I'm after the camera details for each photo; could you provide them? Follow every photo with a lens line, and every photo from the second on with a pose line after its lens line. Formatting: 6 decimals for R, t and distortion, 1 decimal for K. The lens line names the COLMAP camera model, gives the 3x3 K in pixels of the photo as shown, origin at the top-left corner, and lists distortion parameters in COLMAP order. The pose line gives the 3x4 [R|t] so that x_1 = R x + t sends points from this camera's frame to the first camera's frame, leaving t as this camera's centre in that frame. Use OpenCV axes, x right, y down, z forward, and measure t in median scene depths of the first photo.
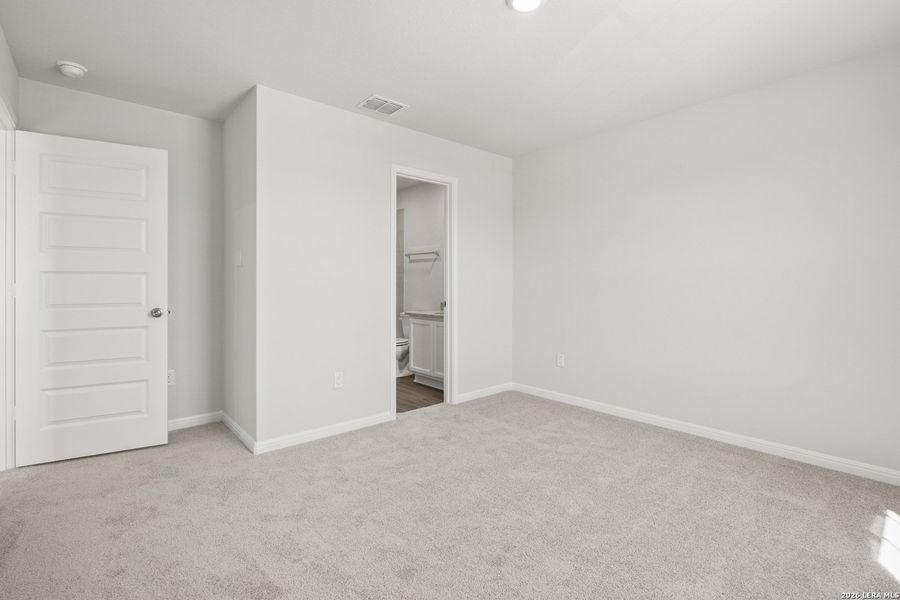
lens RADIAL K [[420.3, 0, 451.6], [0, 420.3, 285.5], [0, 0, 1]] dist [0.001166, 0.000187]
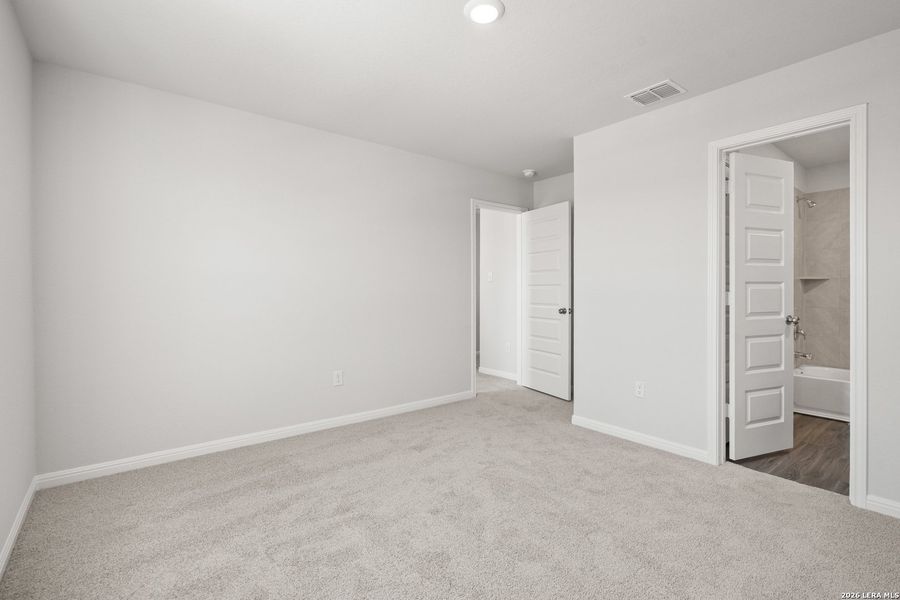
lens RADIAL K [[415.0, 0, 445.3], [0, 415.0, 295.4], [0, 0, 1]] dist [-0.001735, 0.000024]
pose [[-0.045018, 0.008263, -0.998952, 0.796659], [-0.009759, 0.999914, 0.008711, -0.000344], [0.998938, 0.010141, -0.044934, 0.641127]]
